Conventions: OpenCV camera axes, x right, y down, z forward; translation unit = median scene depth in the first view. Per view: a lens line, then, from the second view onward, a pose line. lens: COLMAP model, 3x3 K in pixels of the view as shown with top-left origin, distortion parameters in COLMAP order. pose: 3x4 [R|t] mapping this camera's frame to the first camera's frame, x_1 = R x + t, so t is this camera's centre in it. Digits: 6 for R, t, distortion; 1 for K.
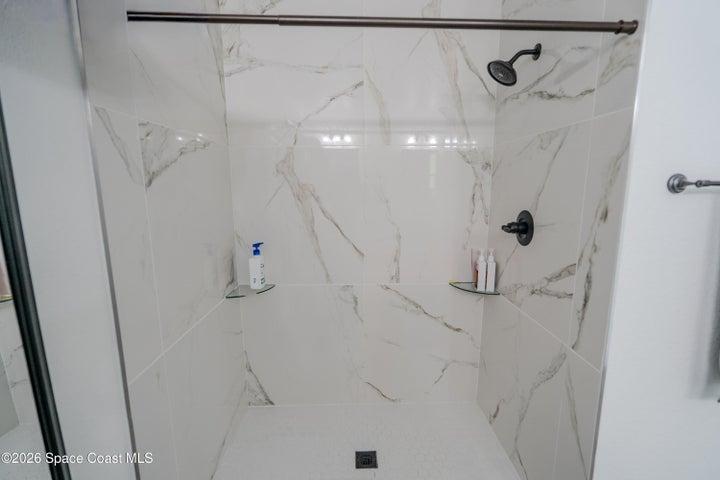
lens RADIAL K [[336.9, 0, 358.9], [0, 336.9, 240.8], [0, 0, 1]] dist [-0.003506, -0.000230]
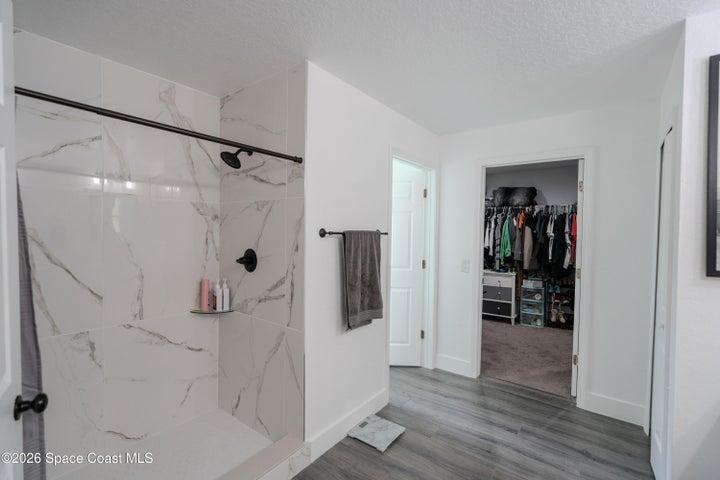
lens RADIAL K [[336.9, 0, 358.9], [0, 336.9, 240.8], [0, 0, 1]] dist [-0.003506, -0.000230]
pose [[0.640233, -0.009169, 0.768126, -0.298866], [0.109801, 0.990754, -0.079692, 0.041039], [-0.760293, 0.135363, 0.635320, -0.288009]]
